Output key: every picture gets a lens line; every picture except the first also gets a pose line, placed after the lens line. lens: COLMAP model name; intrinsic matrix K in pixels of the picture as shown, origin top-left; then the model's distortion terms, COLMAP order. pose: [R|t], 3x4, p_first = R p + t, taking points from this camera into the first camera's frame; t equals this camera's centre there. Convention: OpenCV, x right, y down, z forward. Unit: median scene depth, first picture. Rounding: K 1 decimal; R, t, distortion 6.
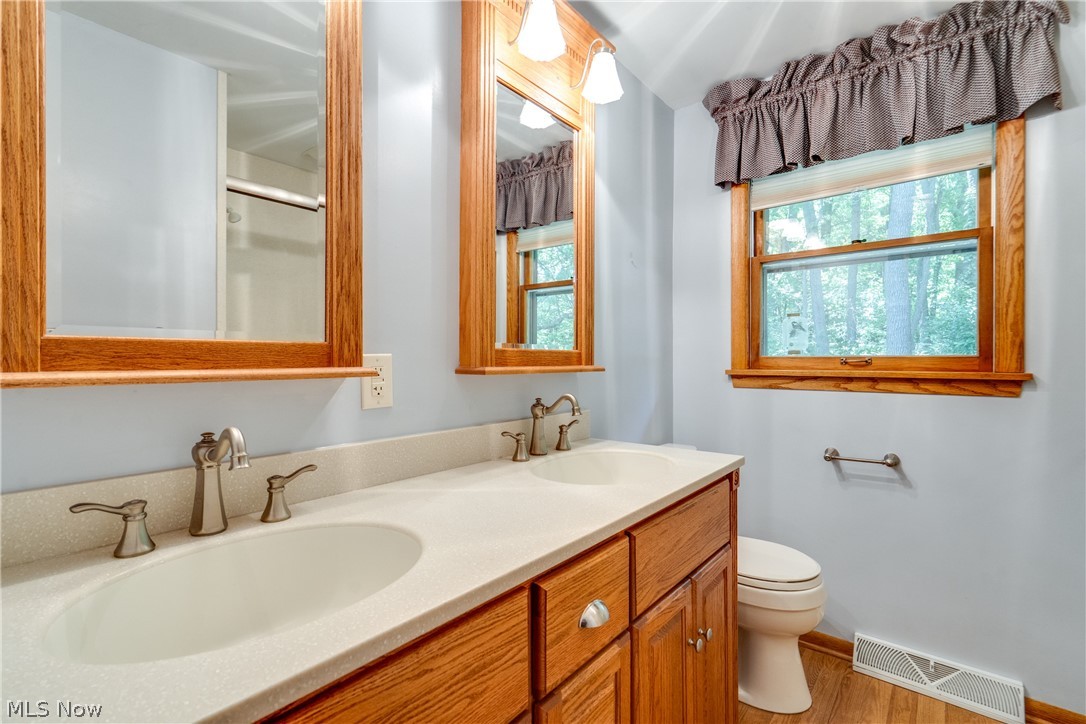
lens RADIAL K [[503.8, 0, 526.4], [0, 503.8, 352.5], [0, 0, 1]] dist [-0.009345, 0.004918]
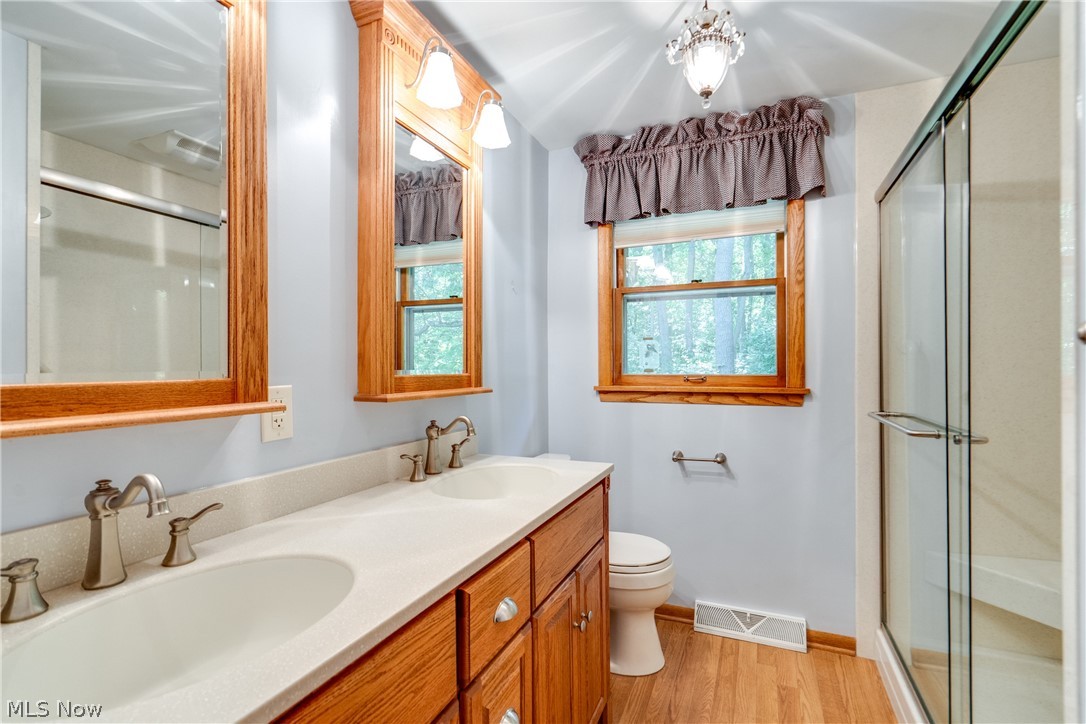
lens RADIAL K [[503.8, 0, 539.7], [0, 503.8, 365.5], [0, 0, 1]] dist [-0.009345, 0.004918]
pose [[0.959289, -0.010148, 0.282244, -0.067296], [0.008313, 0.999936, 0.007699, -0.035737], [-0.282304, -0.005040, 0.959312, -0.089013]]
